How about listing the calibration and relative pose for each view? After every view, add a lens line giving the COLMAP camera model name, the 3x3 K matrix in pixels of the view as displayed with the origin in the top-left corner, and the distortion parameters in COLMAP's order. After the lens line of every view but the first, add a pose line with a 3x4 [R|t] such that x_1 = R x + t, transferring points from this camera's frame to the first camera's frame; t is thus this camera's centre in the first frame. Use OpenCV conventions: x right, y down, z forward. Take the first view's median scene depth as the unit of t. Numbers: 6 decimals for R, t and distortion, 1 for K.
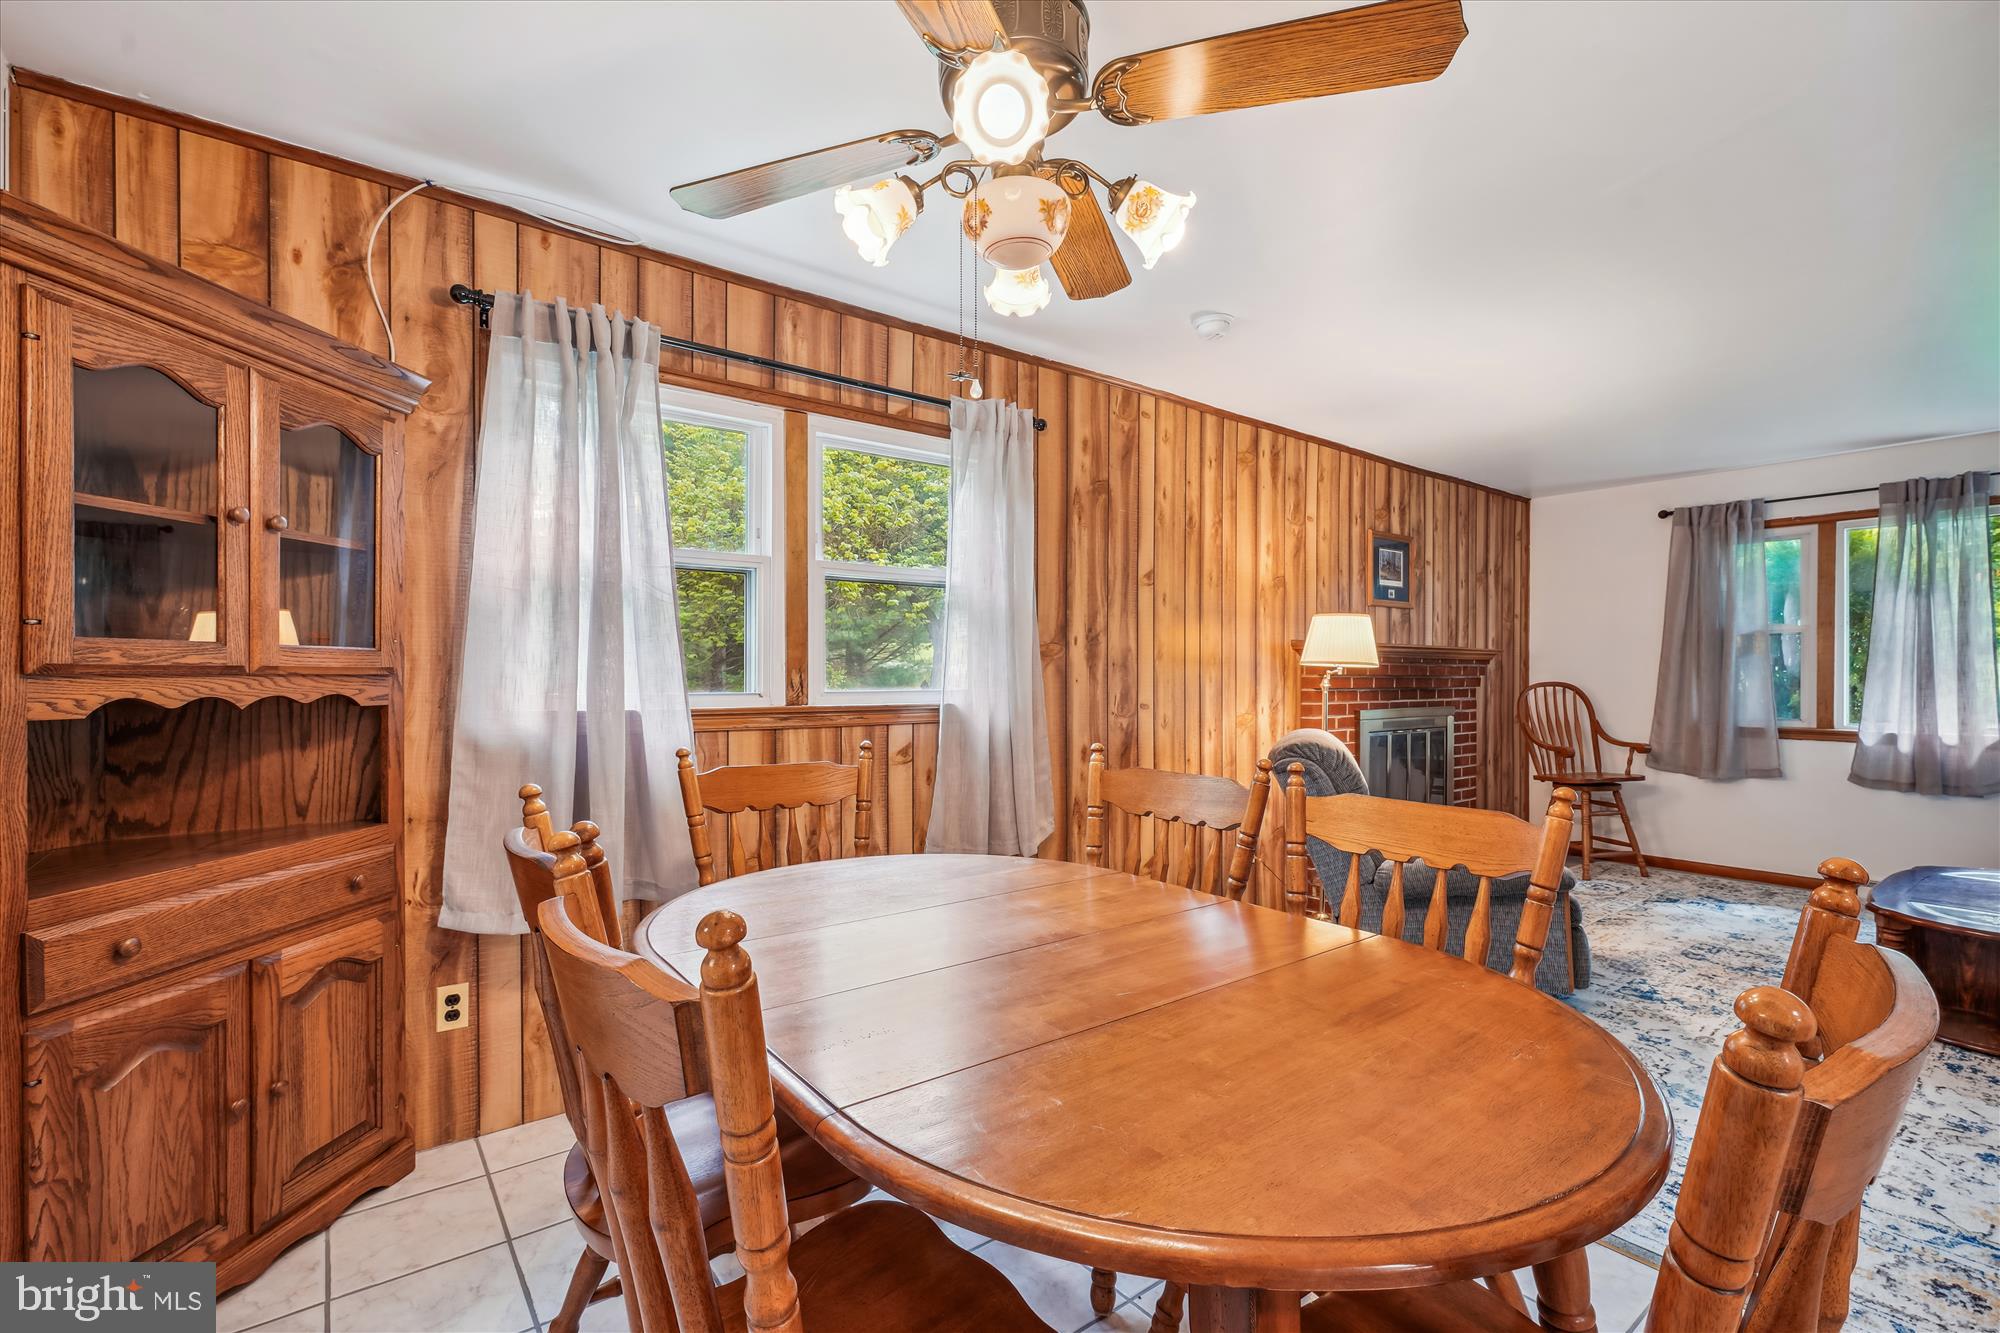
lens RADIAL K [[867.3, 0, 995.1], [0, 867.3, 696.5], [0, 0, 1]] dist [0.001544, -0.000072]
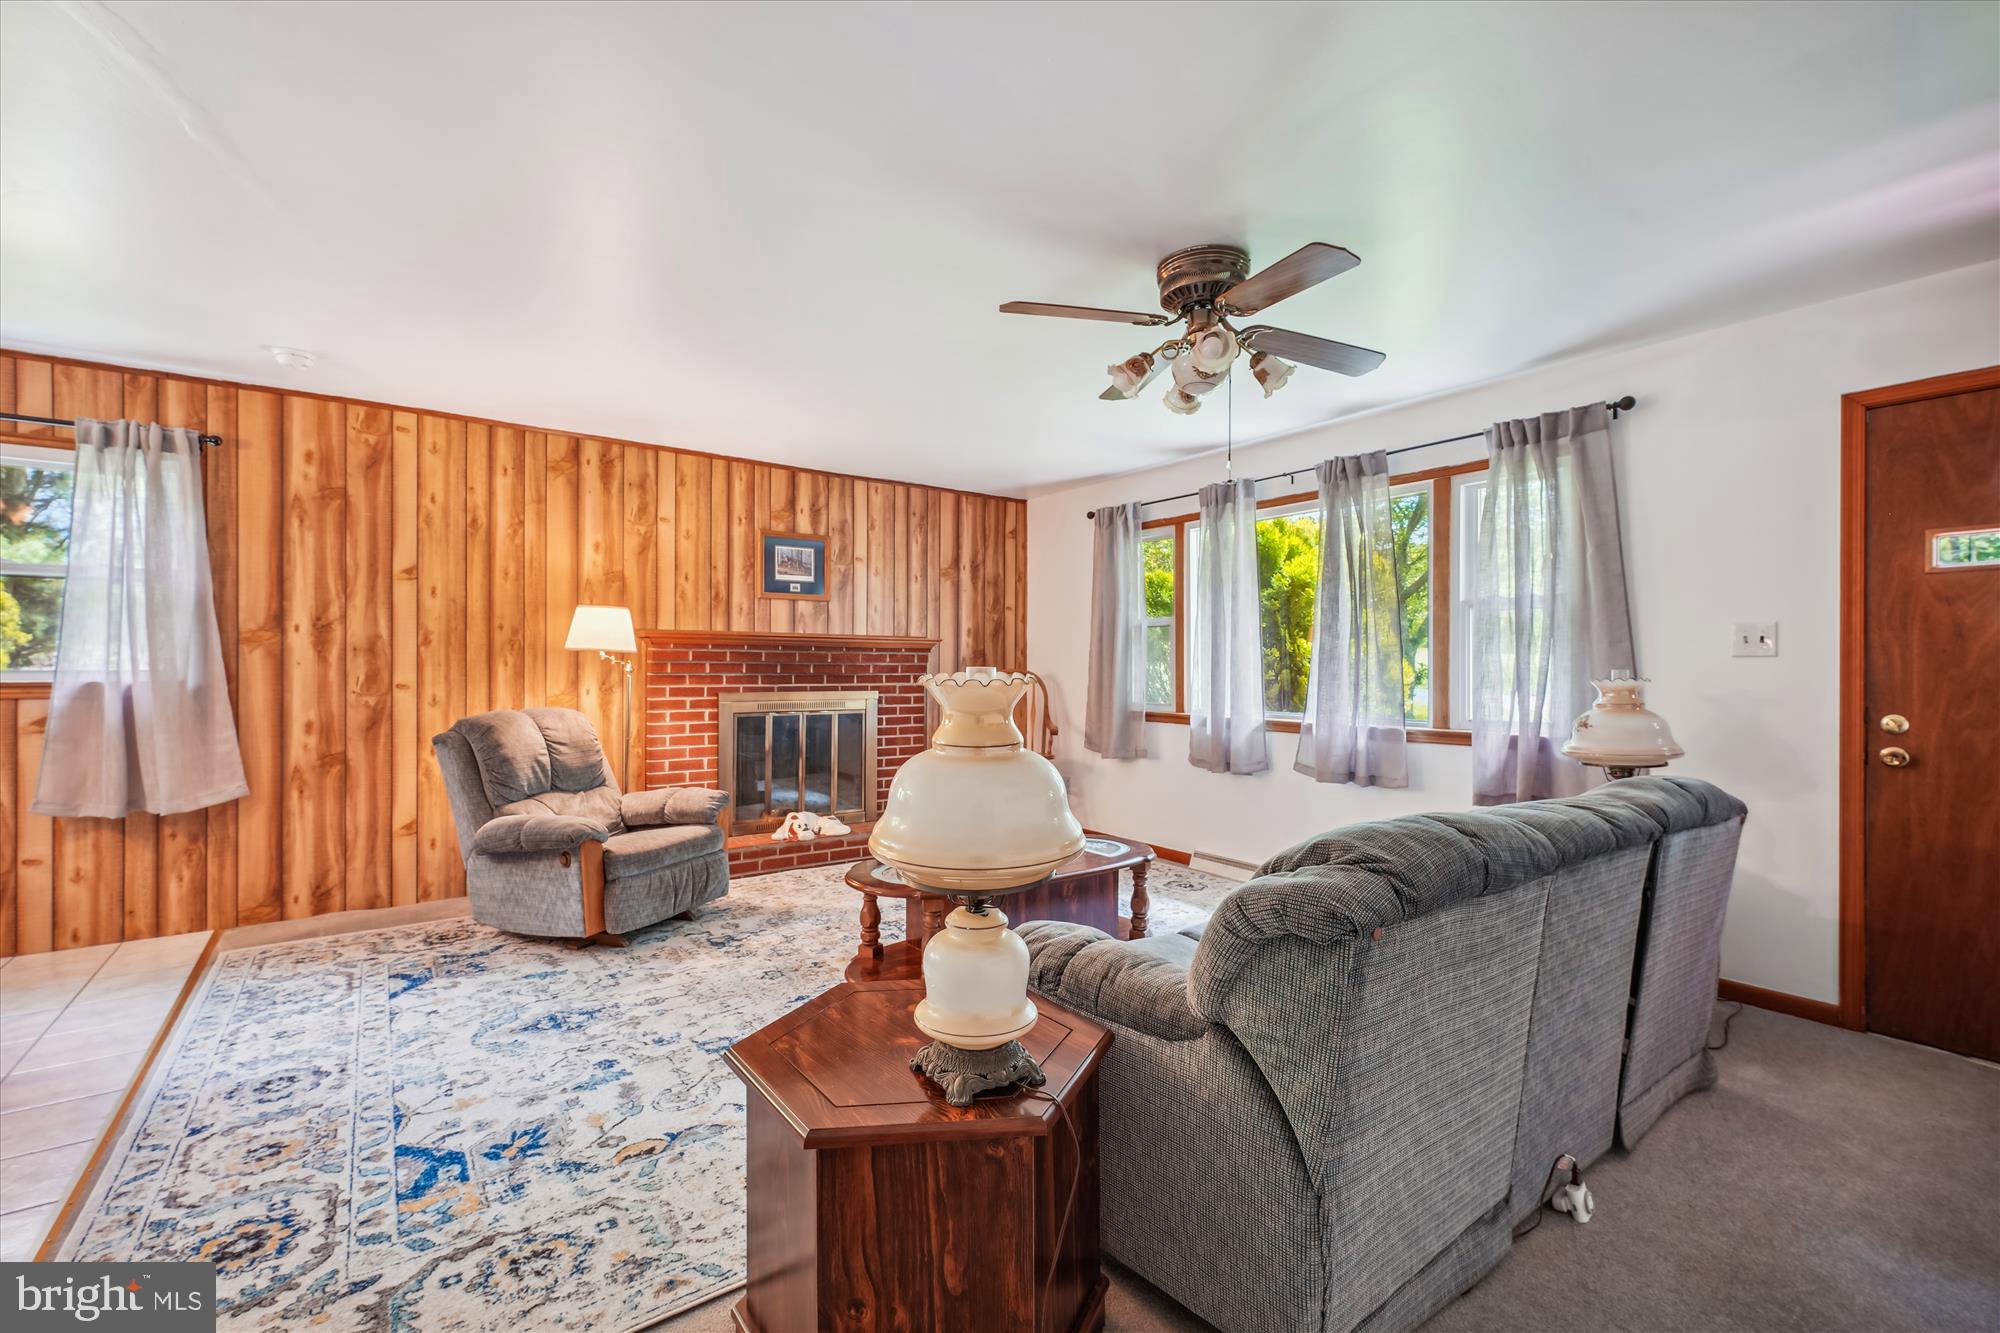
lens RADIAL K [[867.3, 0, 1003.0], [0, 867.3, 667.1], [0, 0, 1]] dist [0.001544, -0.000072]
pose [[0.999928, 0.005440, -0.010708, 1.095342], [-0.005668, 0.999756, -0.021354, 0.006176], [0.010589, 0.021413, 0.999715, -0.135549]]
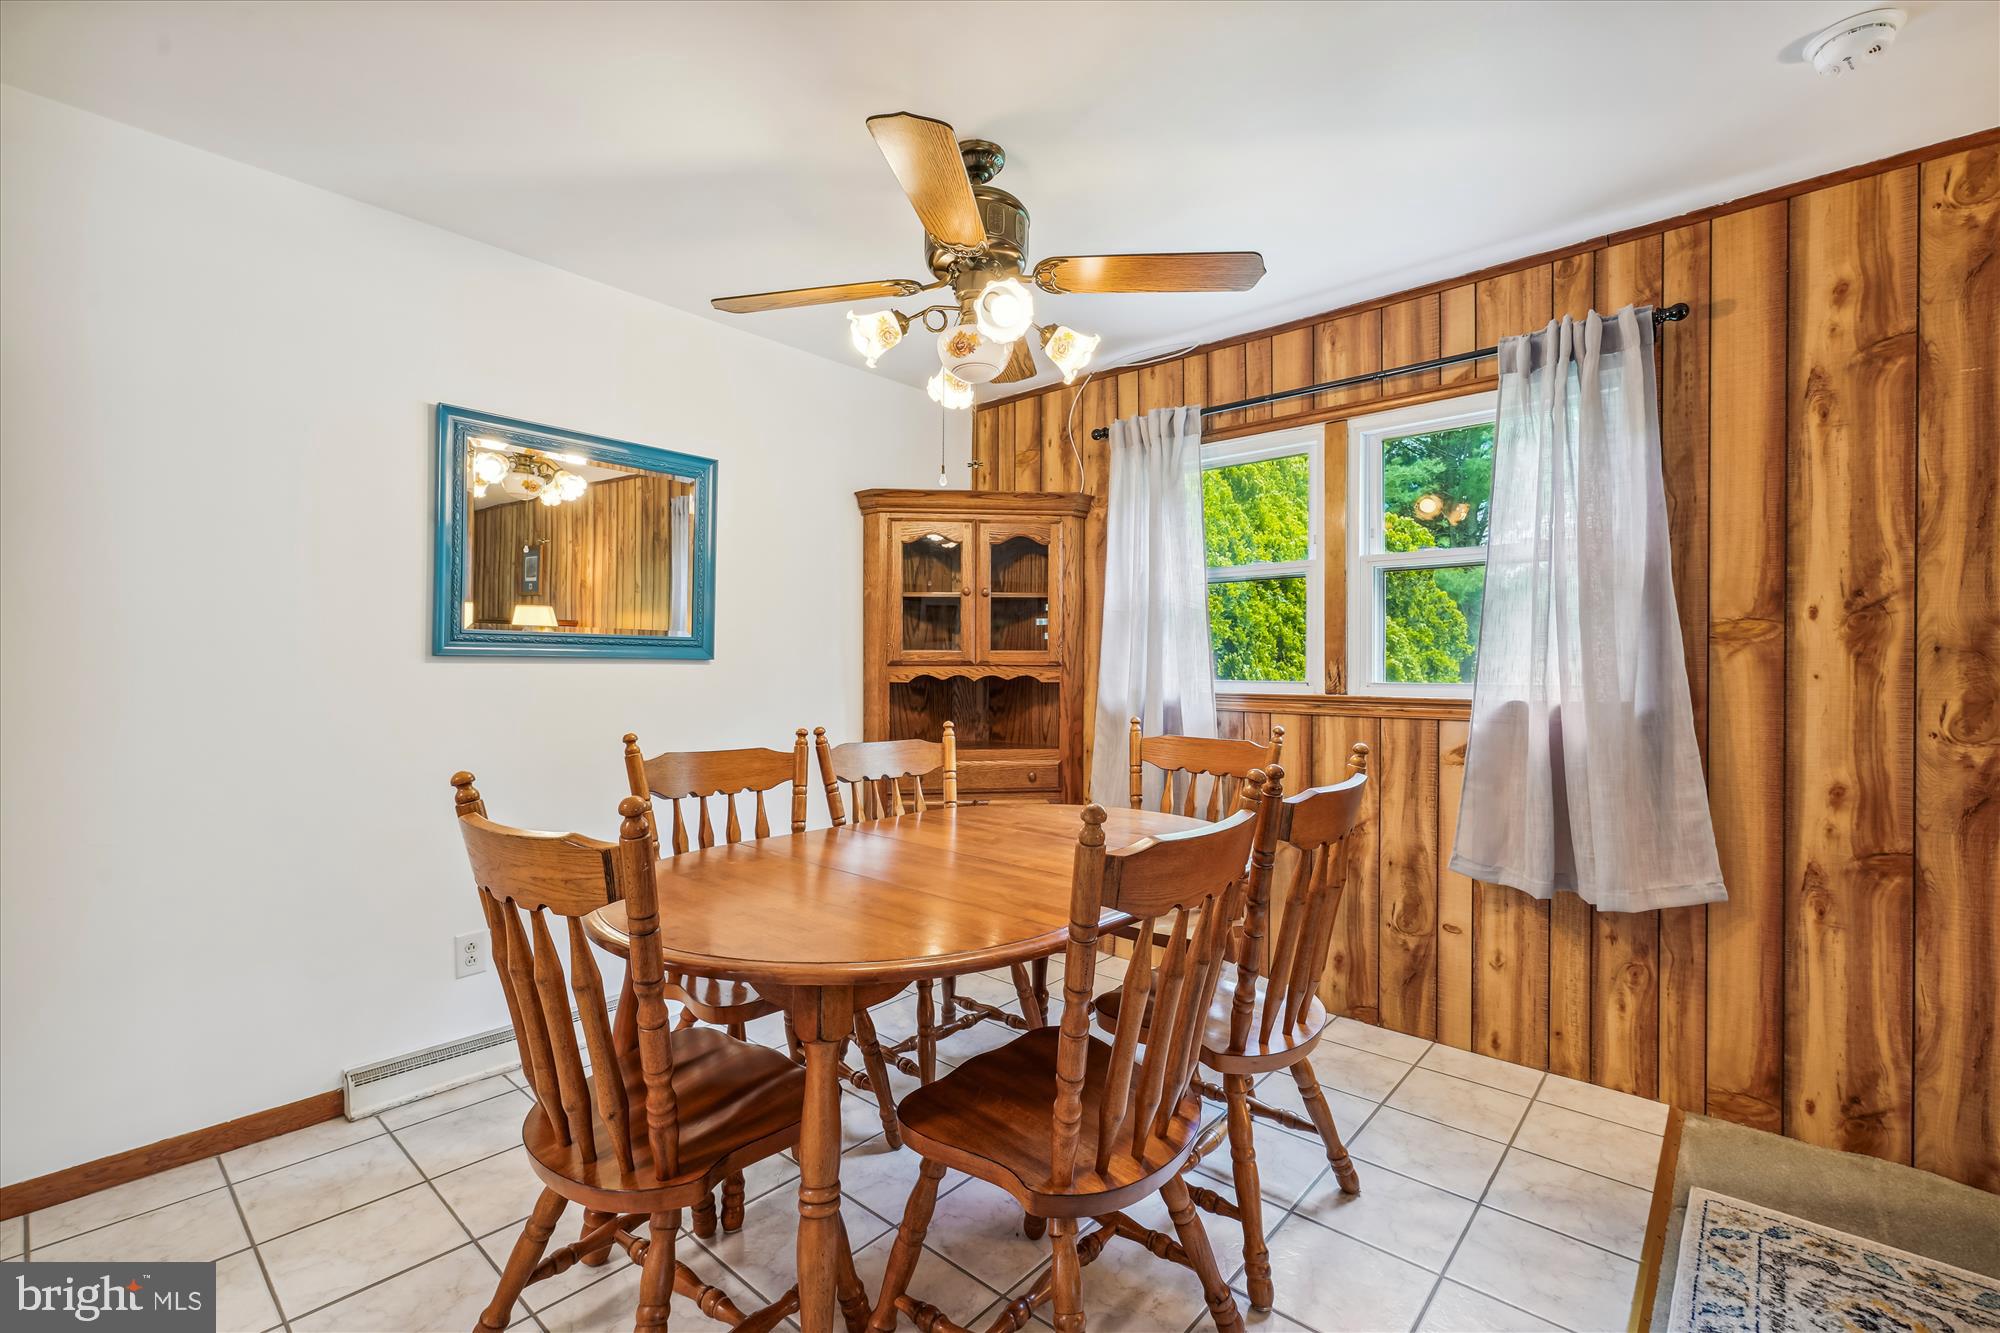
lens RADIAL K [[867.3, 0, 998.0], [0, 867.3, 671.2], [0, 0, 1]] dist [0.001544, -0.000072]
pose [[0.204456, 0.005996, -0.978857, 0.620990], [-0.028122, 0.999604, 0.000249, -0.006107], [0.978472, 0.027476, 0.204543, 0.316369]]
